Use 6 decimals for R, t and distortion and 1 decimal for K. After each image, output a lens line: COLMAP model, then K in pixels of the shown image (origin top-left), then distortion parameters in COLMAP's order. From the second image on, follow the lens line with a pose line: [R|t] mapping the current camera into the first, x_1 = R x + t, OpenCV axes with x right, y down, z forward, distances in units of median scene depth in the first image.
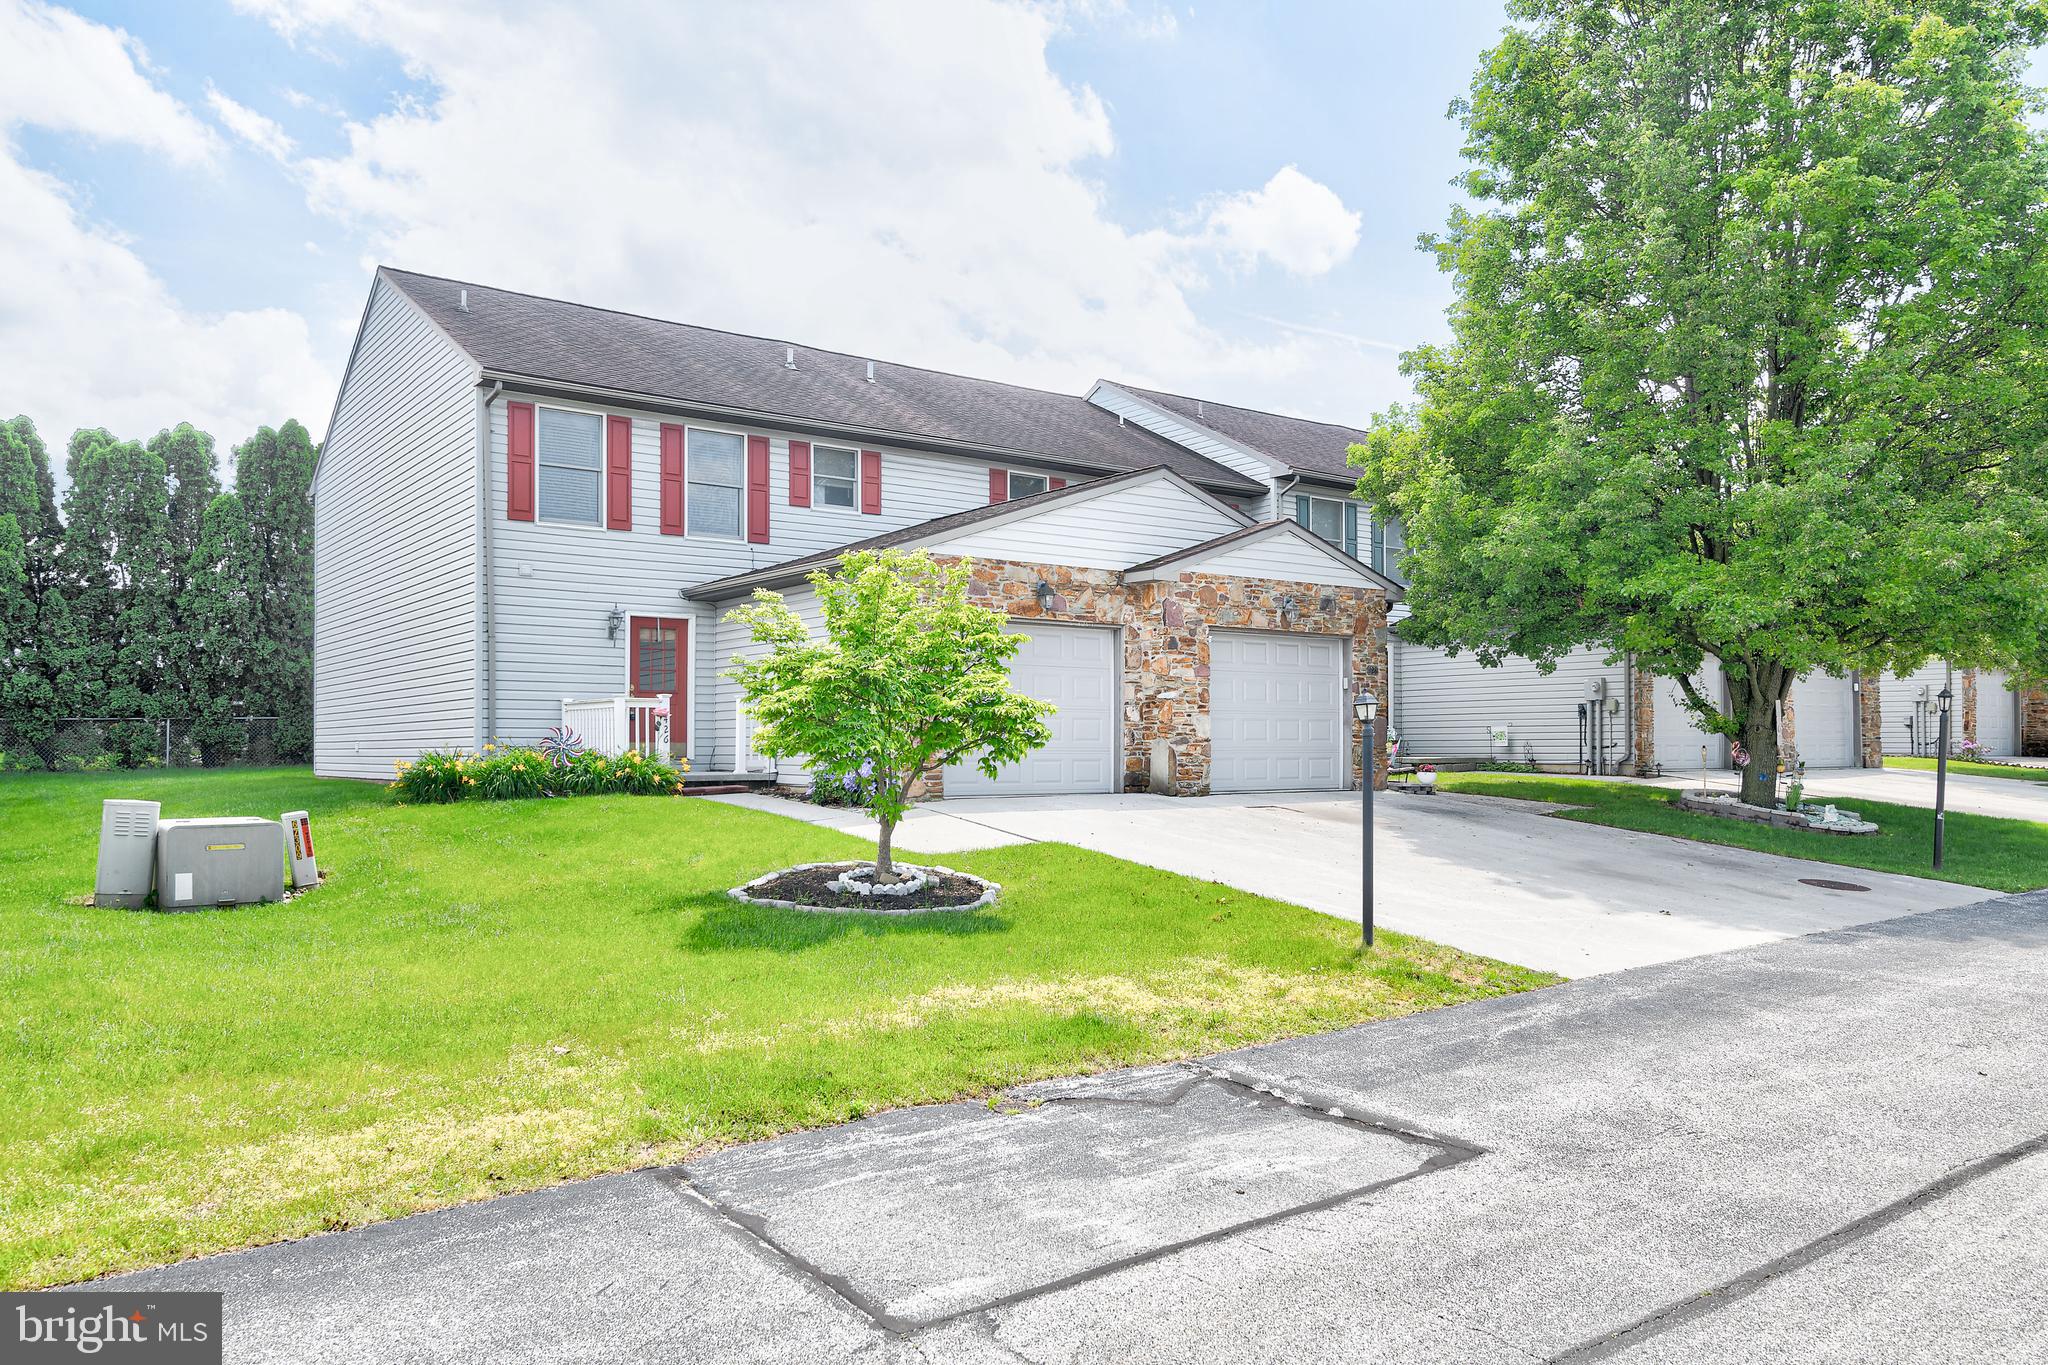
lens RADIAL K [[1466.9, 0, 1052.2], [0, 1466.9, 729.0], [0, 0, 1]] dist [0.014699, 0.001683]
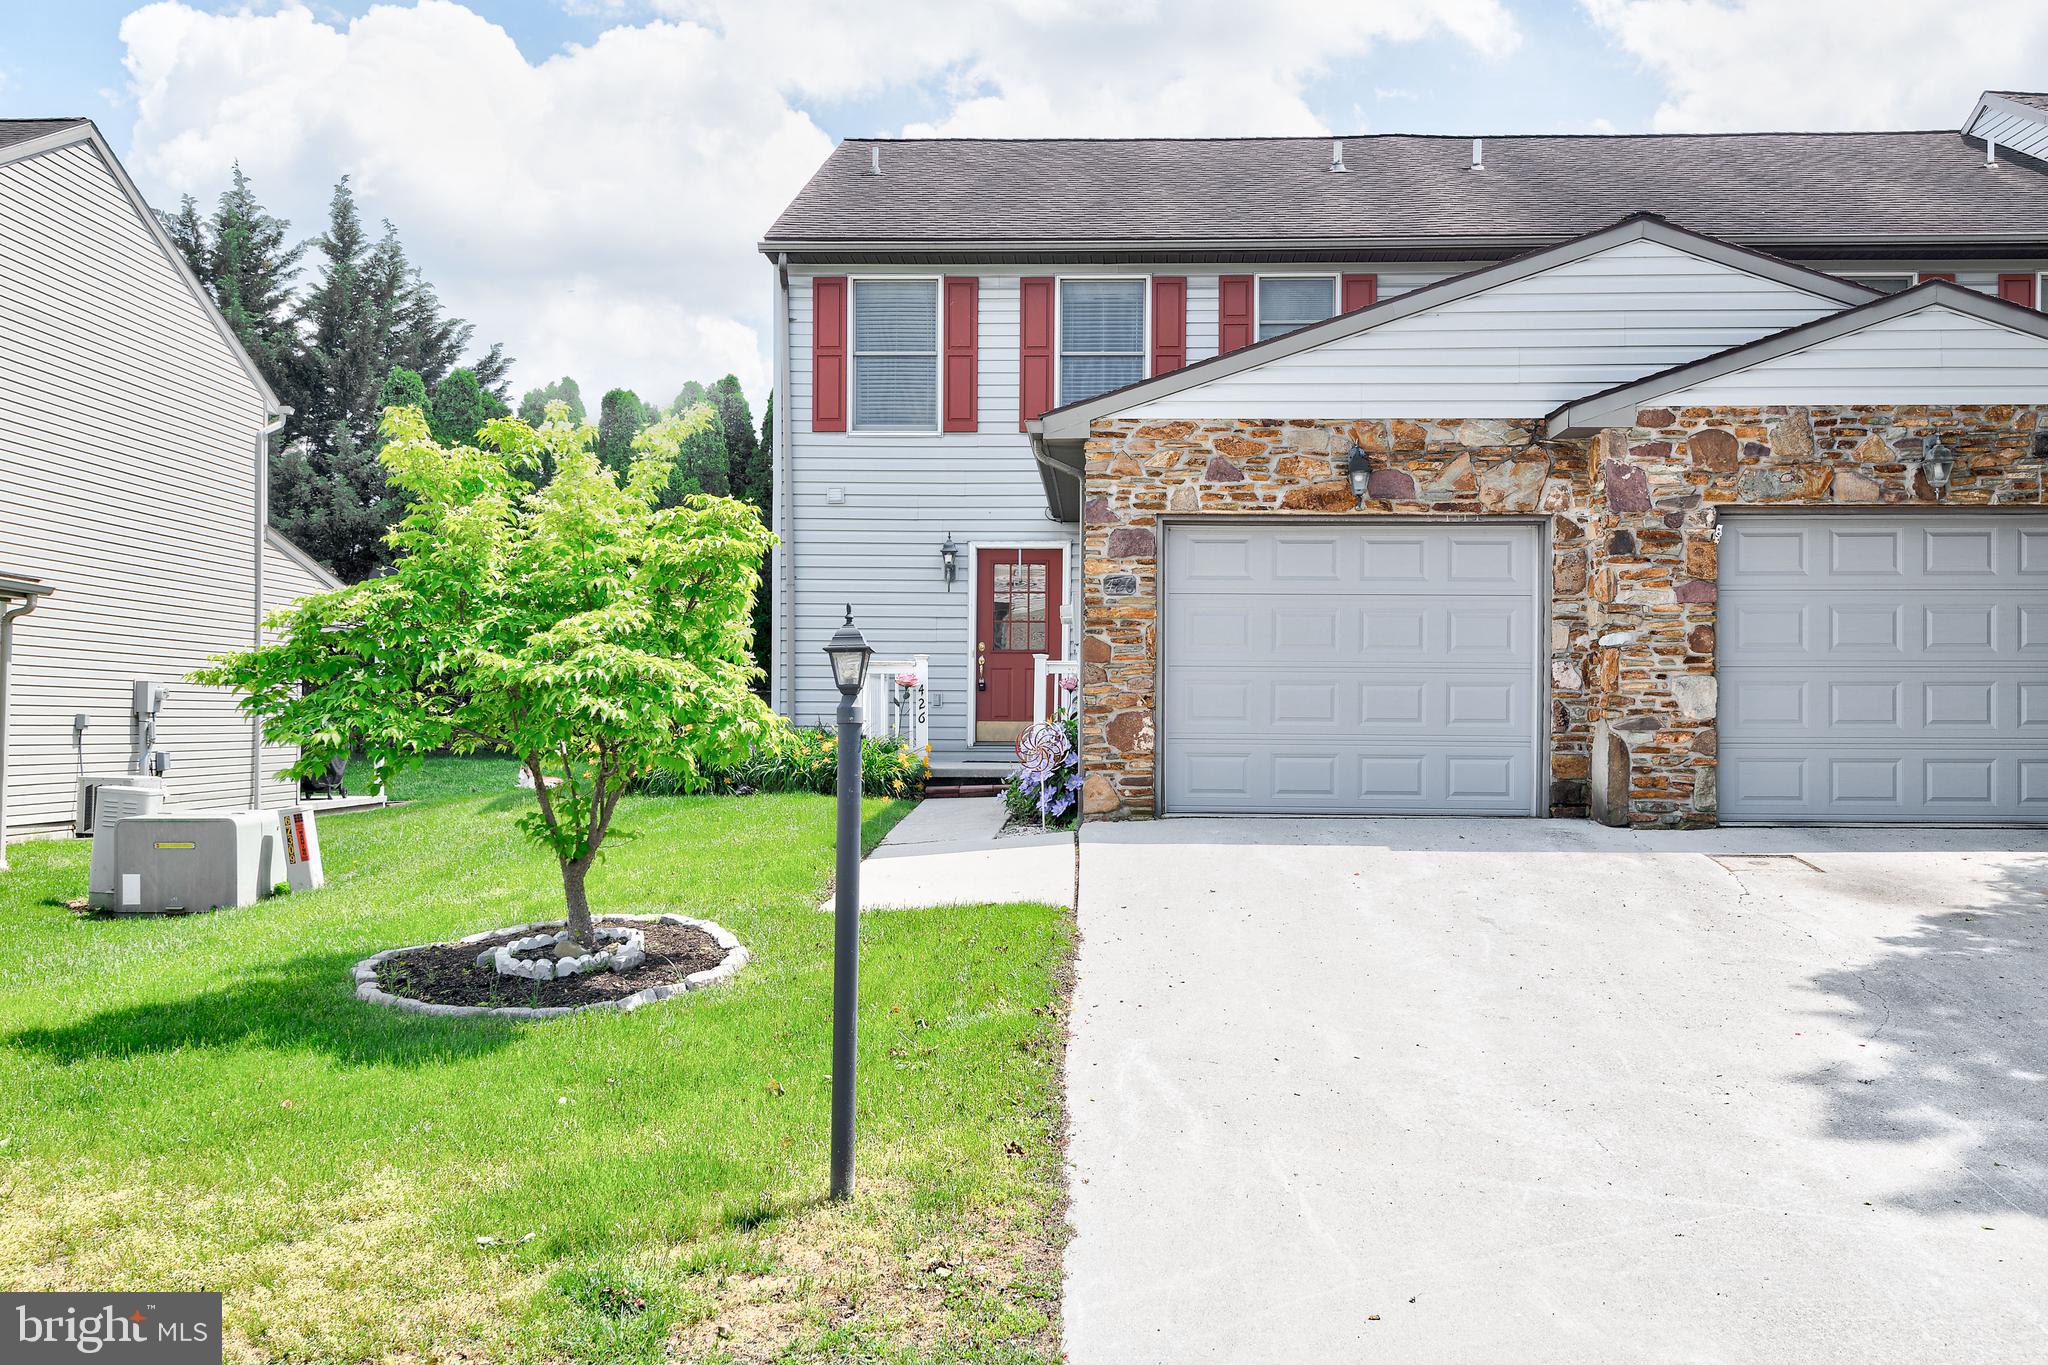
lens RADIAL K [[1843.4, 0, 1023.1], [0, 1843.4, 695.6], [0, 0, 1]] dist [0.012599, 0.003593]
pose [[0.773466, -0.004521, -0.633821, 0.333734], [0.003184, 0.999990, -0.003248, -0.000879], [0.633830, 0.000494, 0.773473, 0.329401]]
